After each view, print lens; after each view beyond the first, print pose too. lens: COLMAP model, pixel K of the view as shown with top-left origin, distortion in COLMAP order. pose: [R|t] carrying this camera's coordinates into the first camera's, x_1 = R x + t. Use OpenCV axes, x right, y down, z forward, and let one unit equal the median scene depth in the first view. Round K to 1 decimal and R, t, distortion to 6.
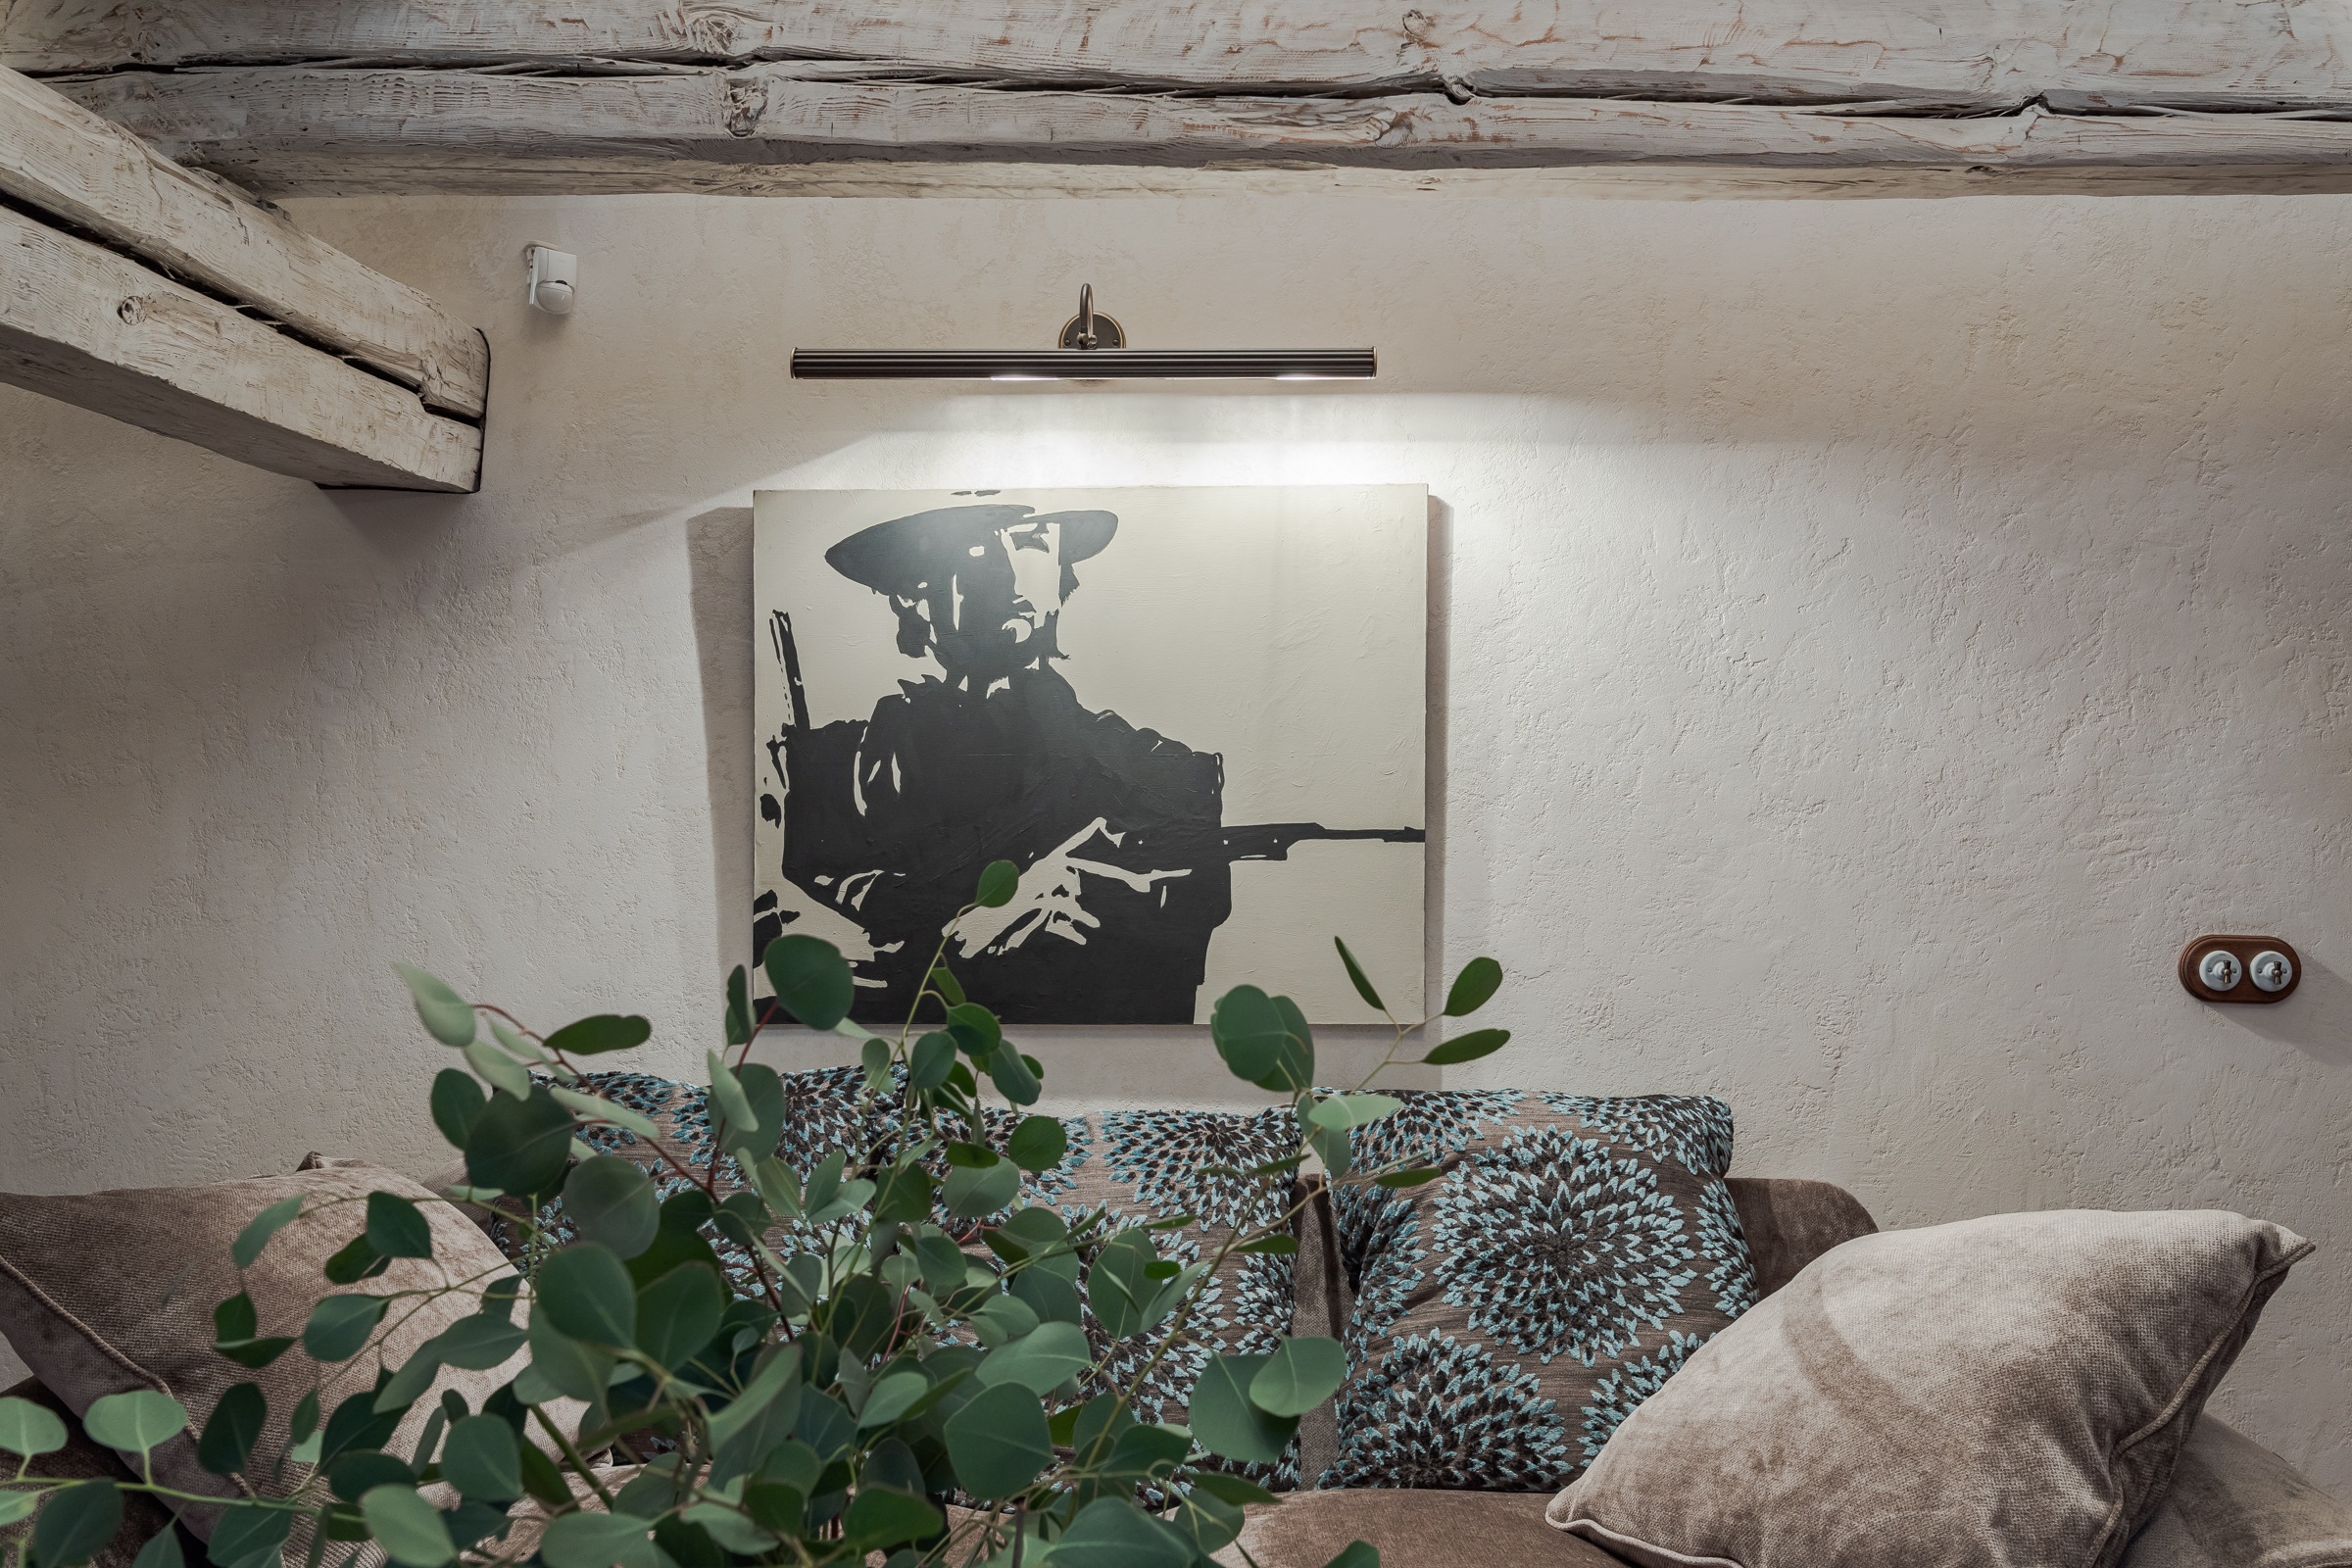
lens RADIAL K [[1655.4, 0, 1176.0], [0, 1655.4, 714.4], [0, 0, 1]] dist [0.001555, 0.001328]
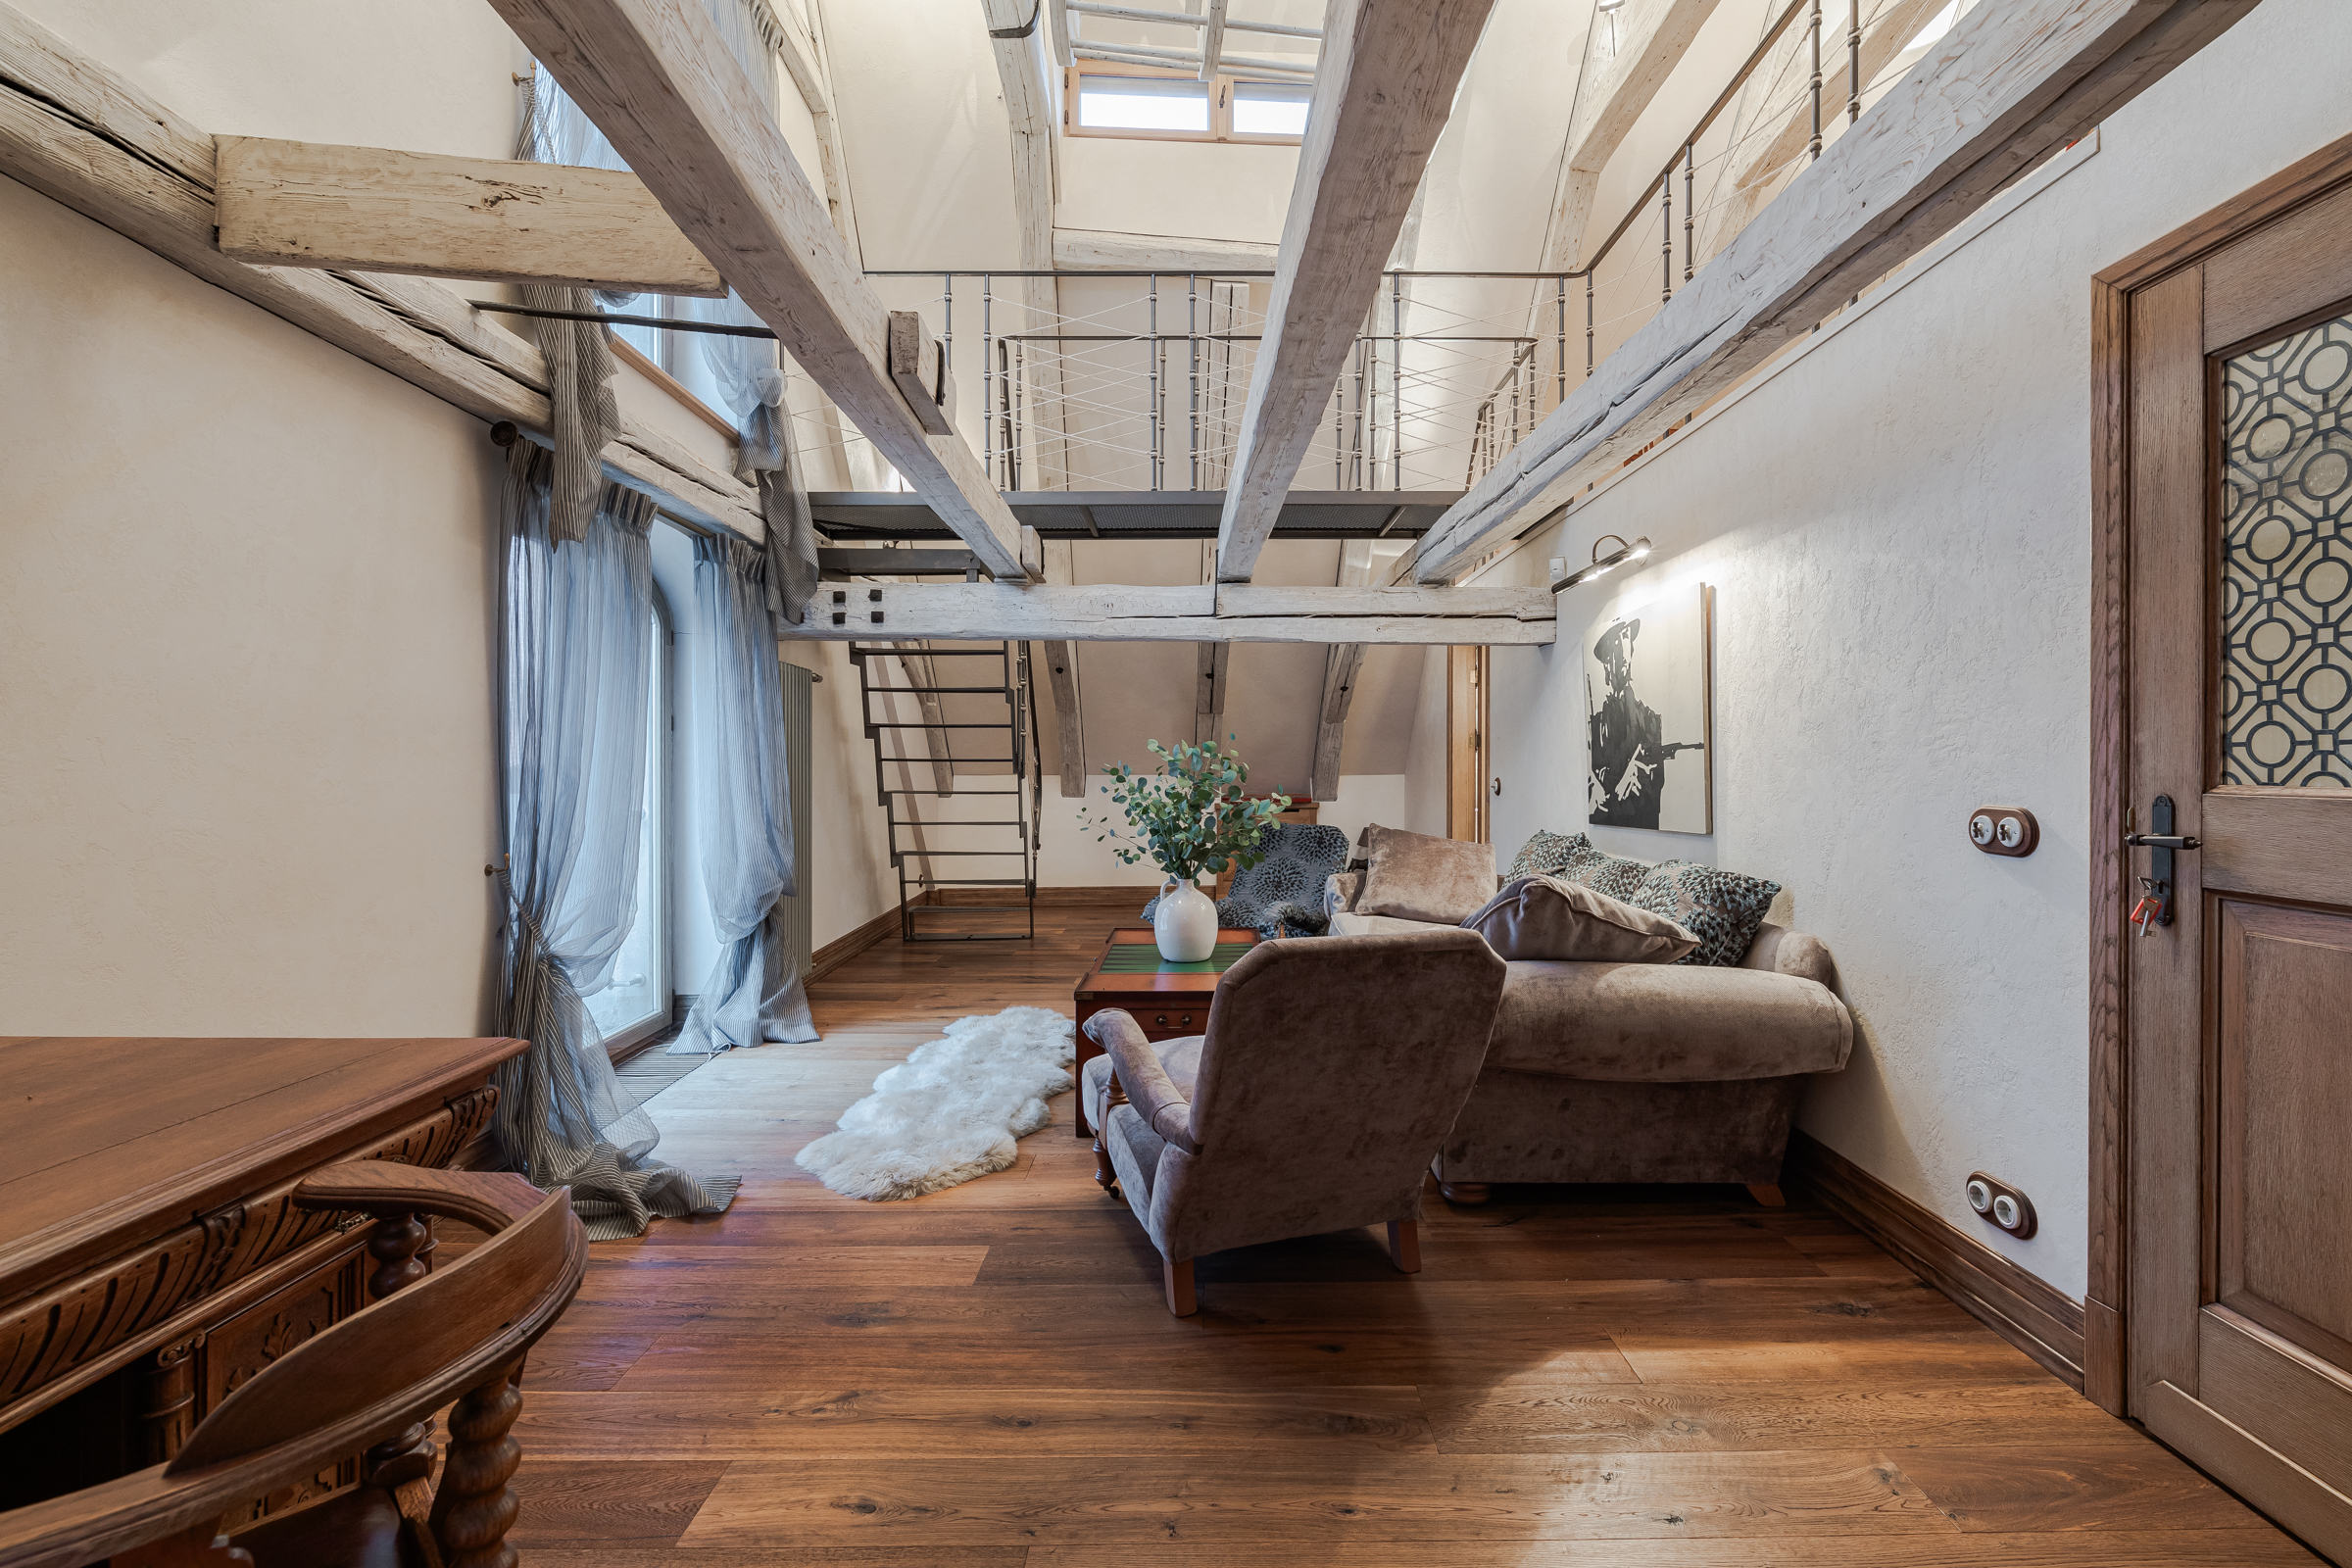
lens RADIAL K [[1043.3, 0, 1133.3], [0, 1043.3, 774.6], [0, 0, 1]] dist [-0.000061, -0.000428]
pose [[-0.045964, 0.000447, -0.998943, 1.530229], [0.008867, 0.999961, 0.000040, 0.100648], [0.998904, -0.008856, -0.045966, 0.322377]]
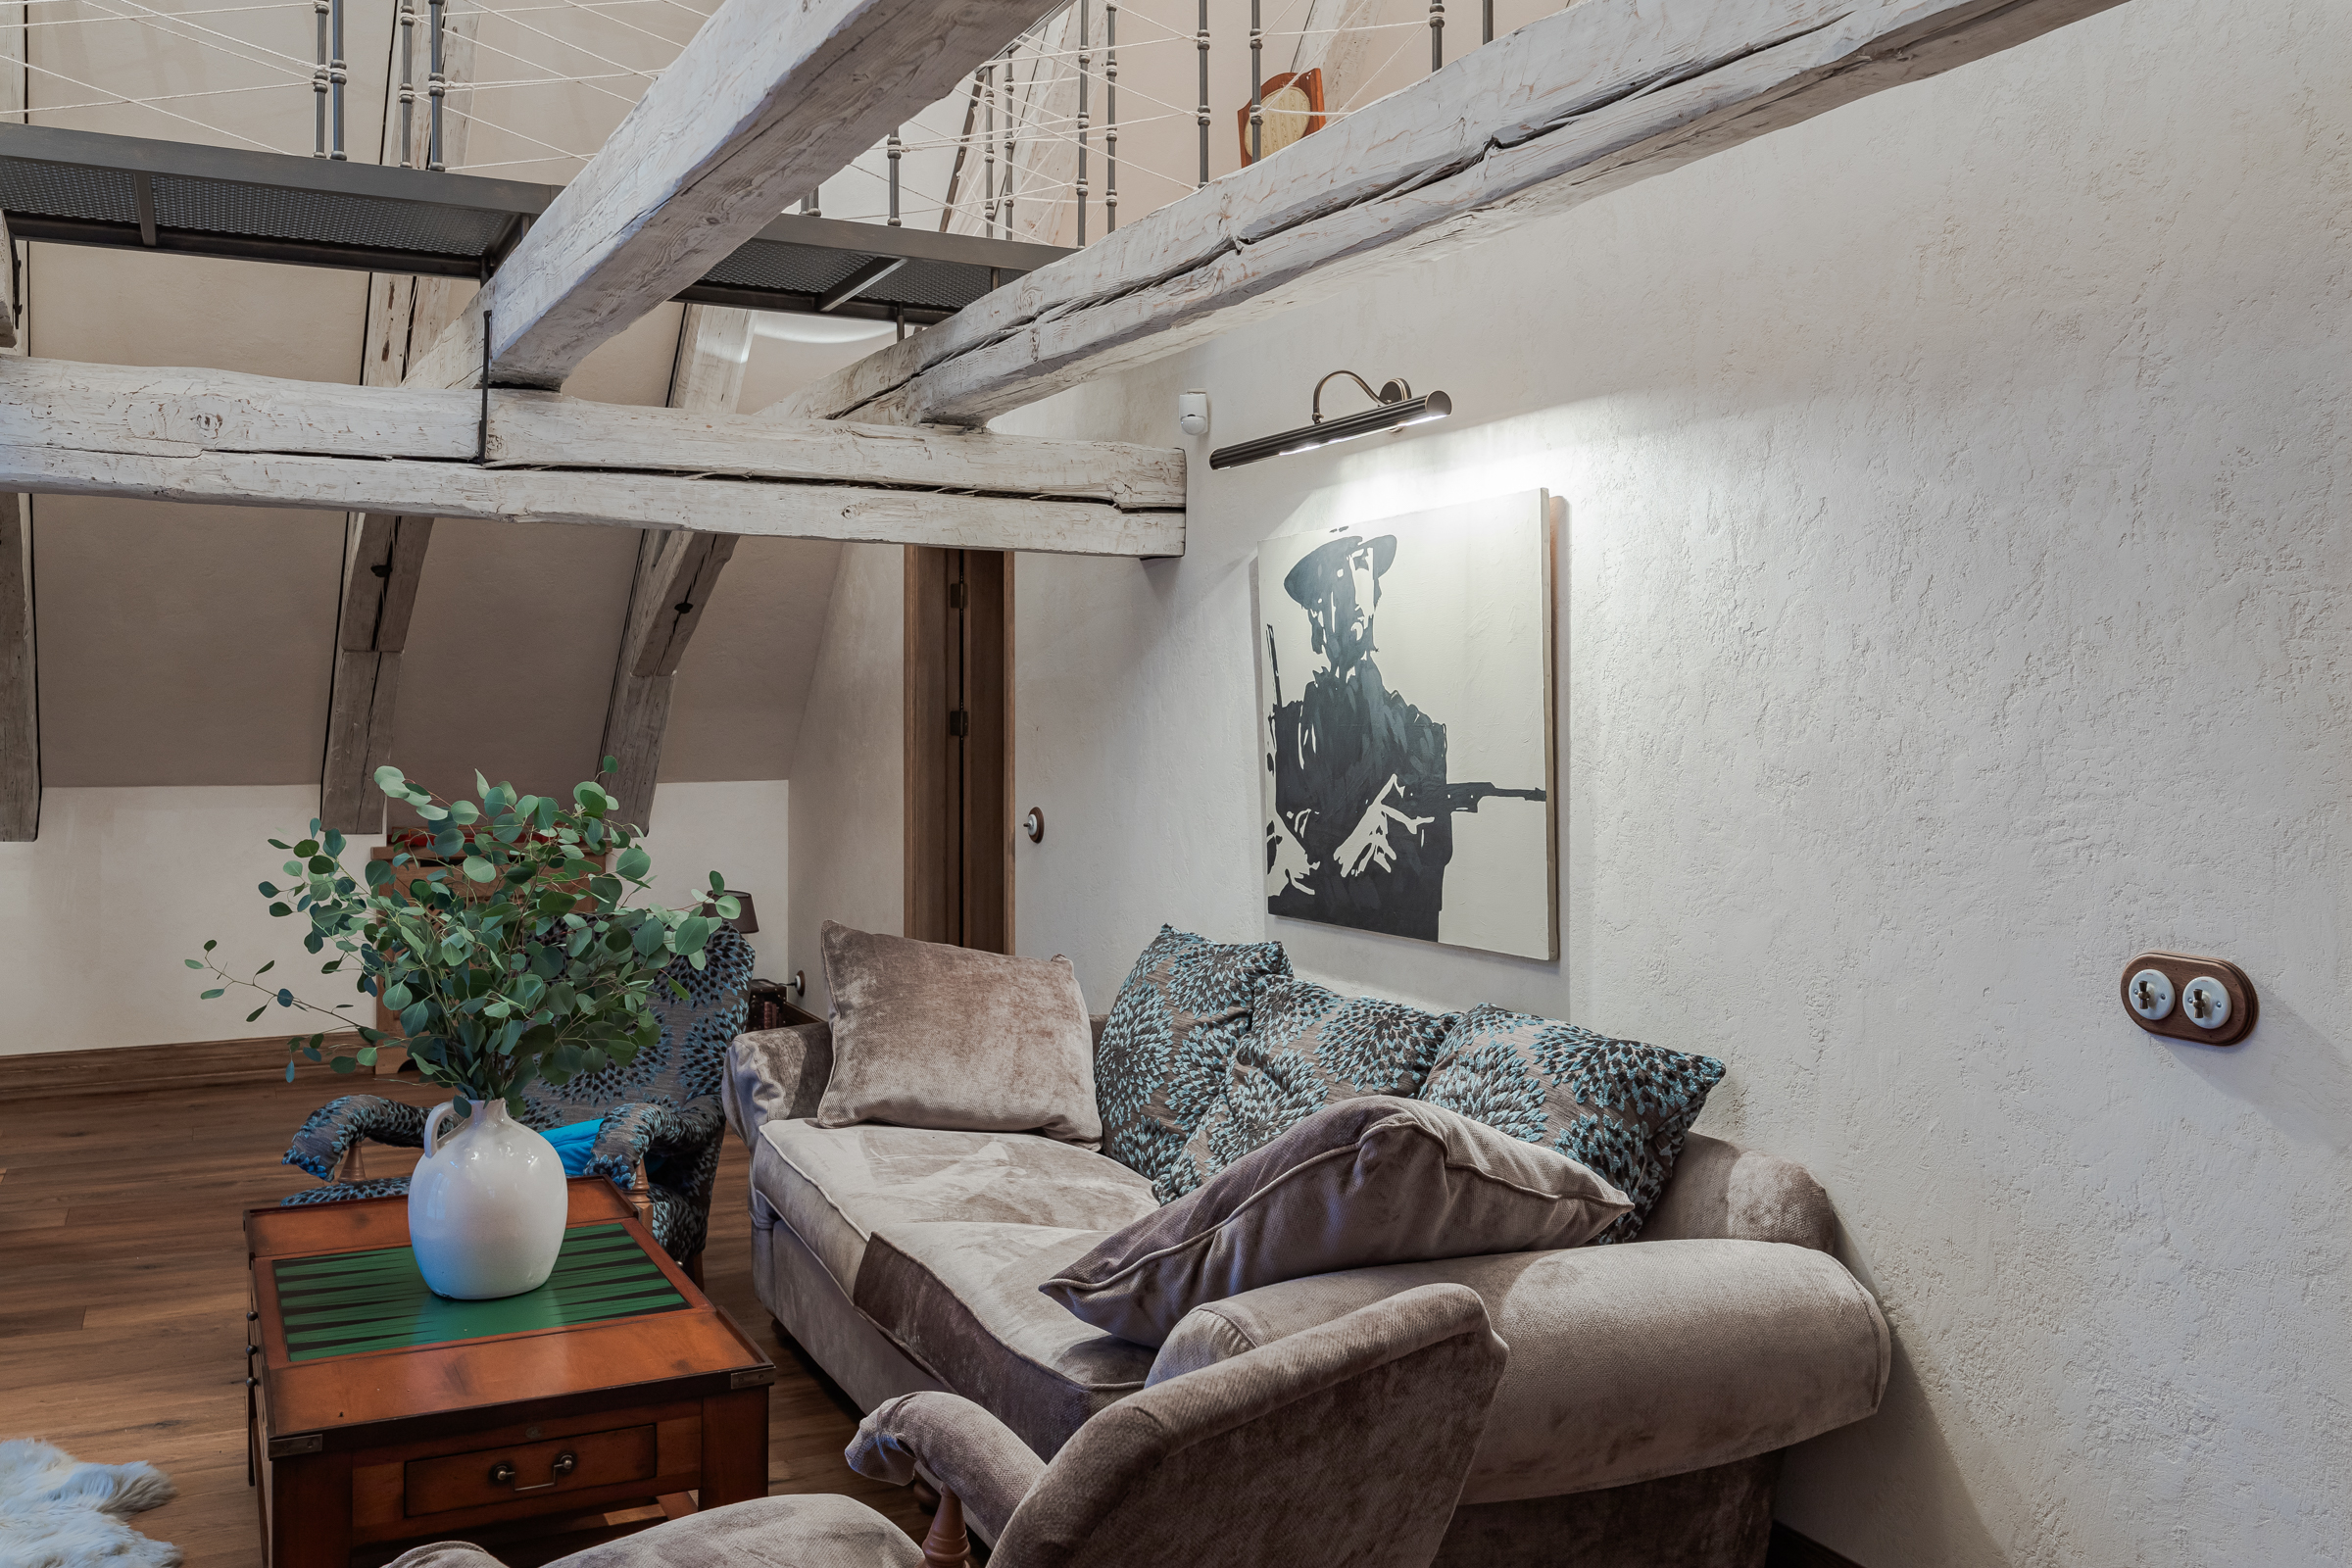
lens RADIAL K [[2054.8, 0, 1120.7], [0, 2054.8, 716.3], [0, 0, 1]] dist [-0.001629, 0.000940]
pose [[0.427769, -0.004430, -0.903877, 1.302658], [0.013022, 0.999914, 0.001262, 0.012646], [0.903794, -0.012310, 0.427790, 0.127947]]
